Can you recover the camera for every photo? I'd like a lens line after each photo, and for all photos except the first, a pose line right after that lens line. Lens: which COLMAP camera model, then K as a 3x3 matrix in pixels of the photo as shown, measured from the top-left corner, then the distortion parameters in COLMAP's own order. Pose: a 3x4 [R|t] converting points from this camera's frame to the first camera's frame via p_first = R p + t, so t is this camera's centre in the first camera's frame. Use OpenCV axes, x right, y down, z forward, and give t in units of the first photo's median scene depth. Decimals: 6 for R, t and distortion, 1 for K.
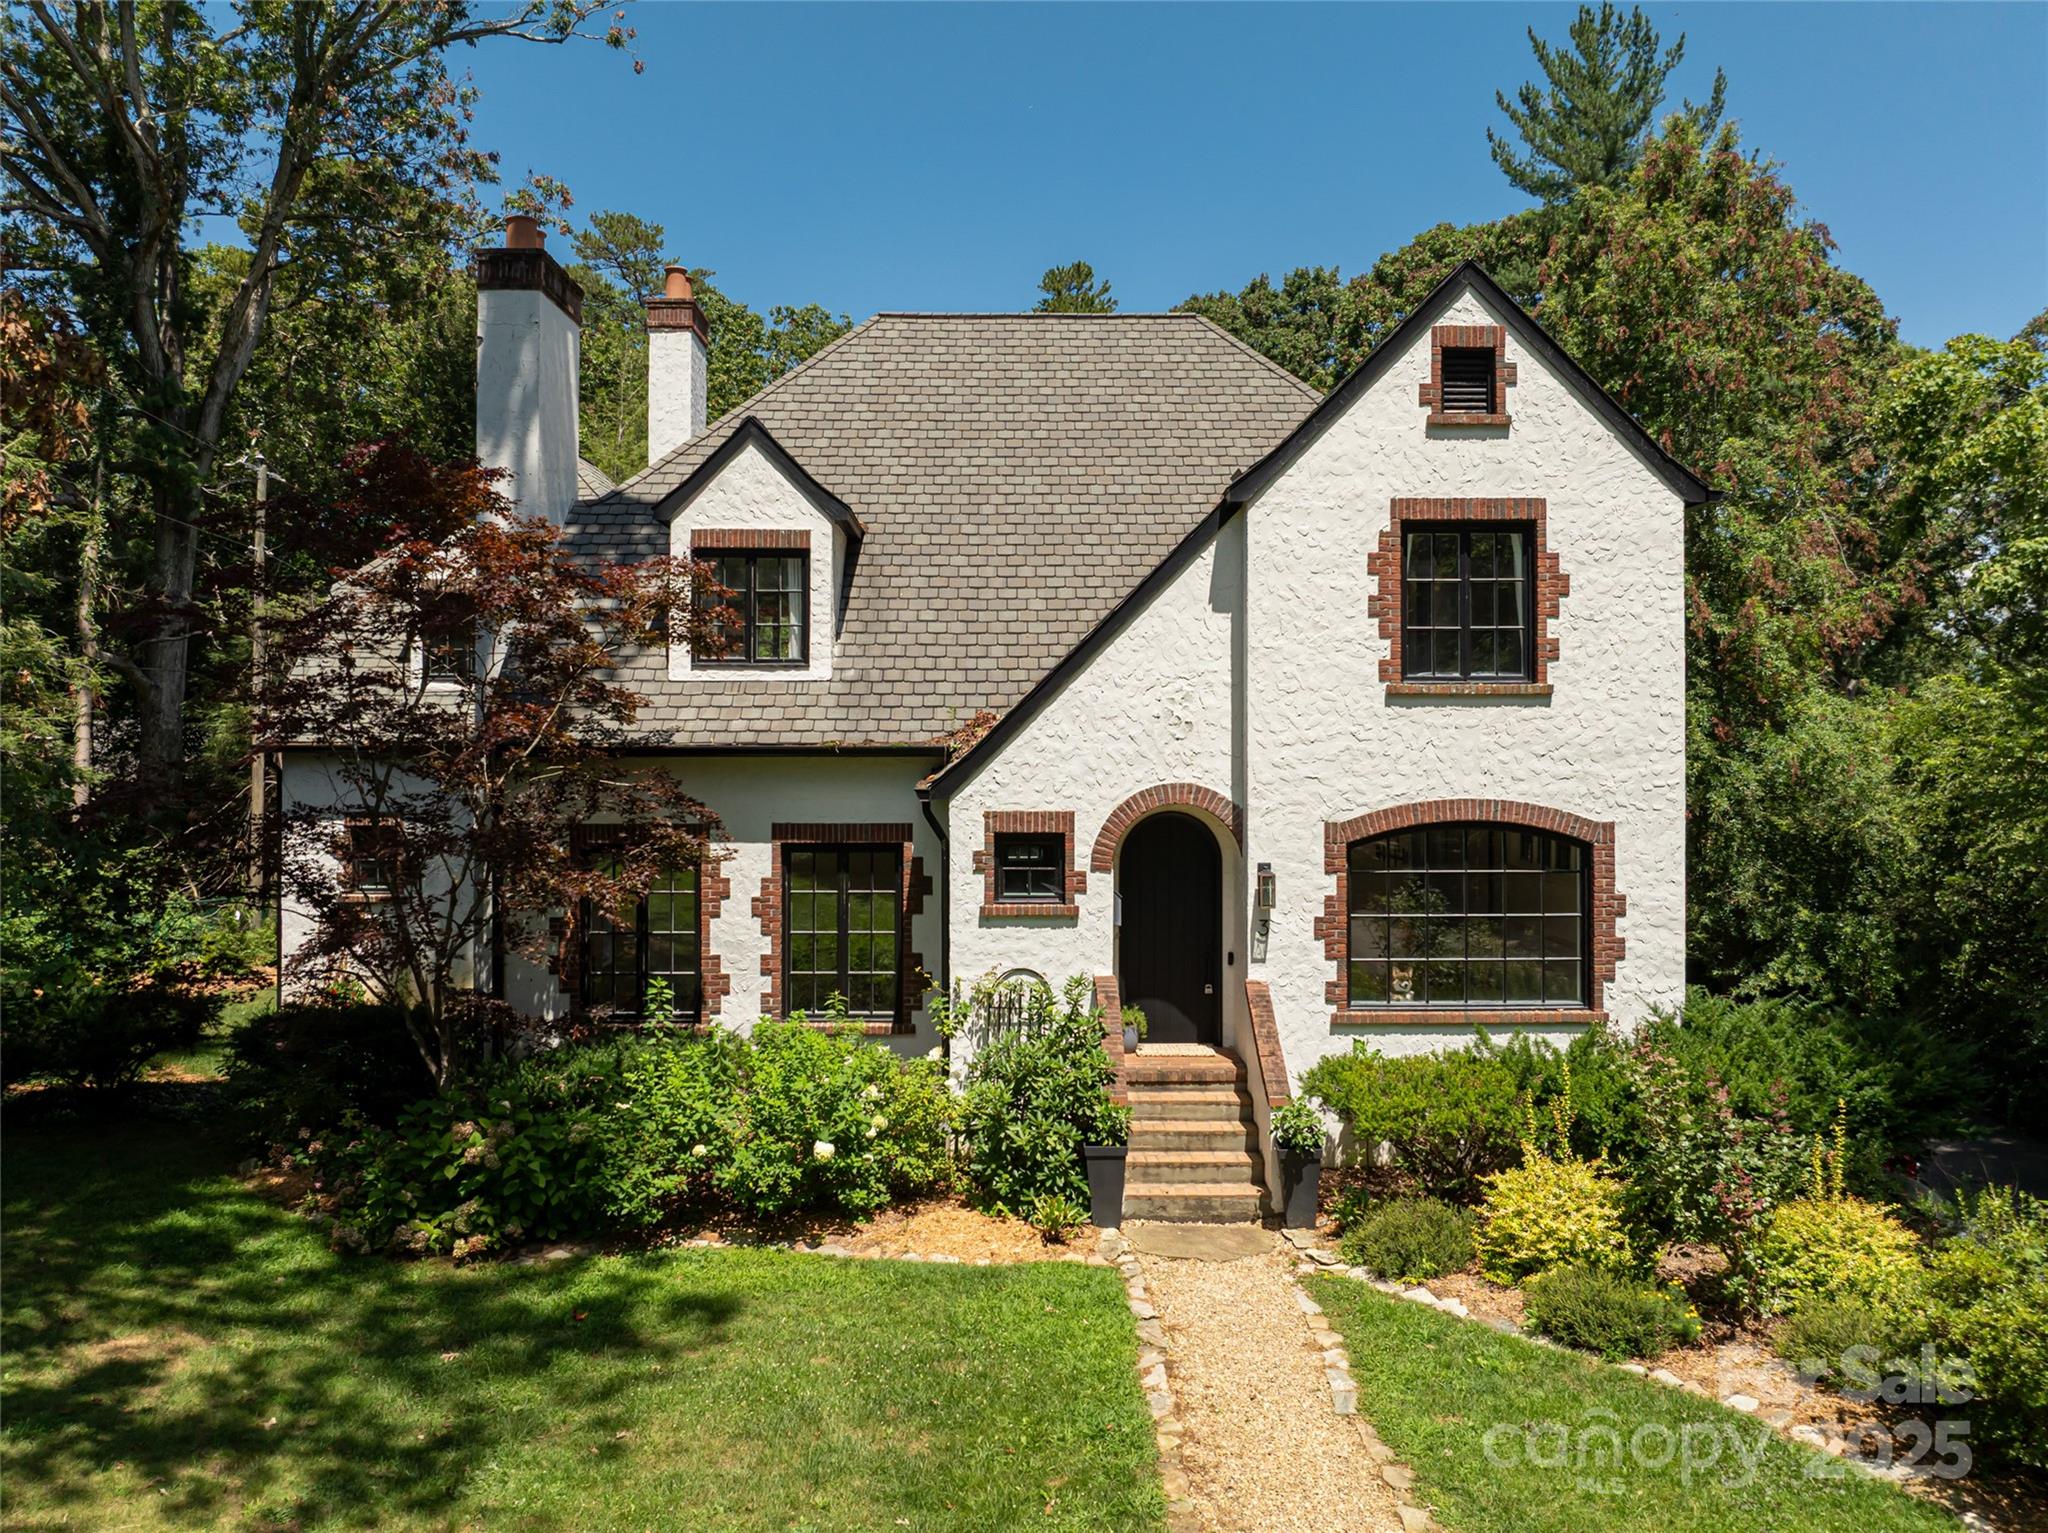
lens RADIAL K [[1714.4, 0, 1074.1], [0, 1714.4, 801.8], [0, 0, 1]] dist [-0.022343, -0.001789]
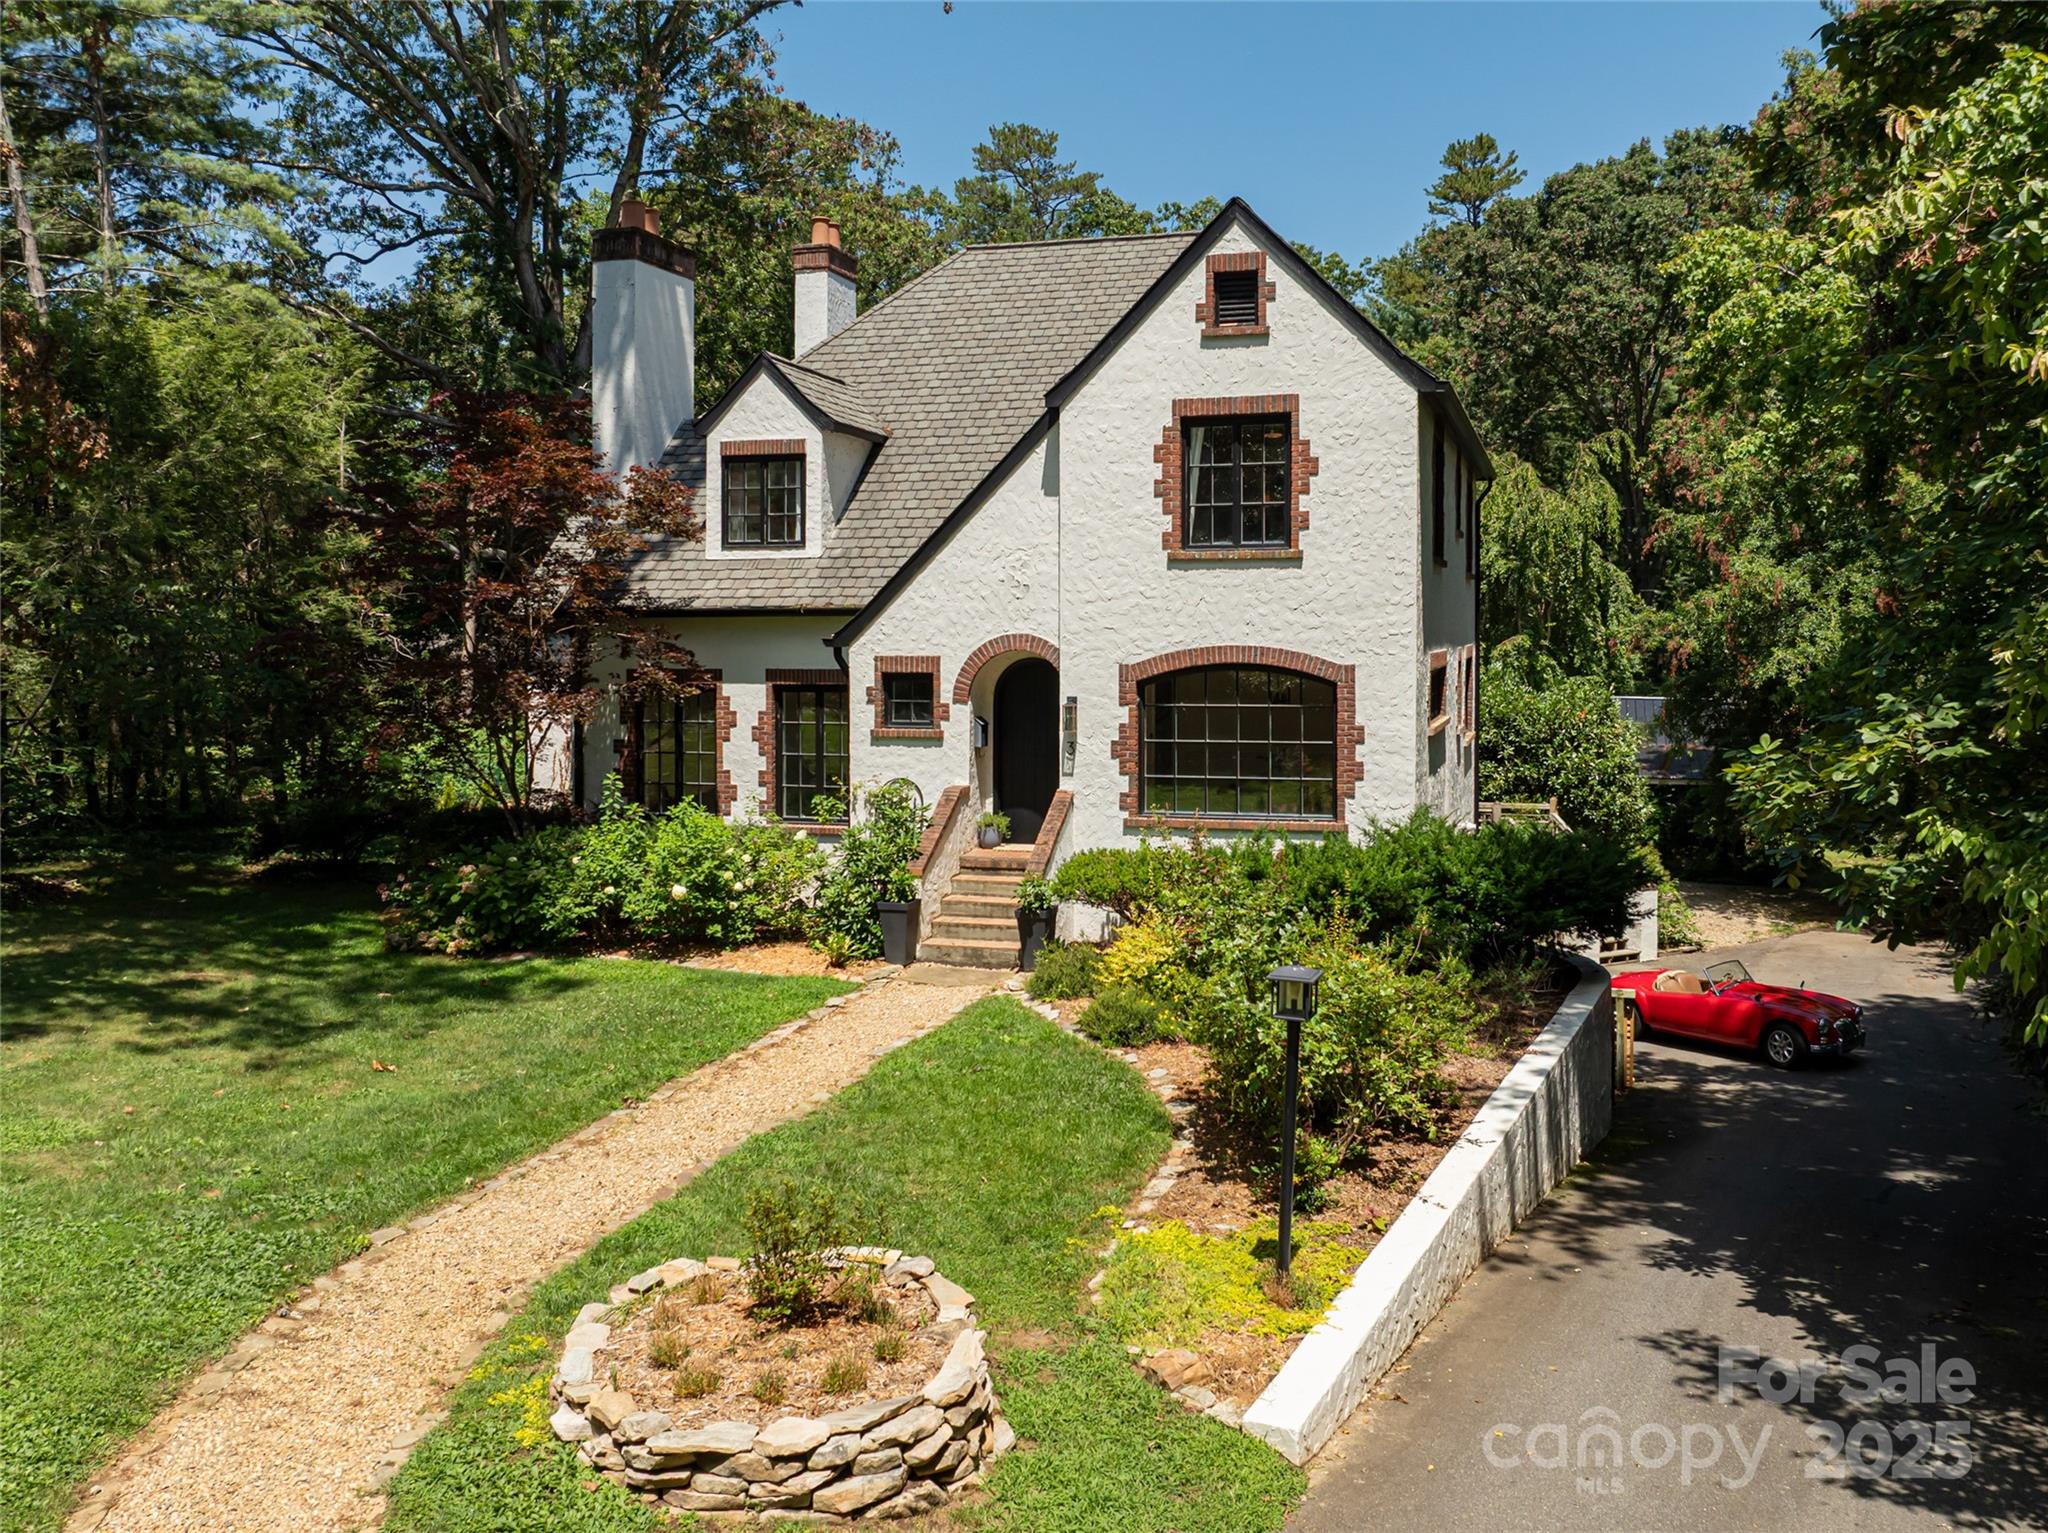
lens RADIAL K [[1722.6, 0, 1024.0], [0, 1722.6, 766.5], [0, 0, 1]] dist [-0.035794, -0.007705]
pose [[0.958100, 0.019642, -0.285759, 0.436835], [-0.007366, 0.999006, 0.043972, 0.031597], [0.286339, -0.040025, 0.957292, -0.216665]]
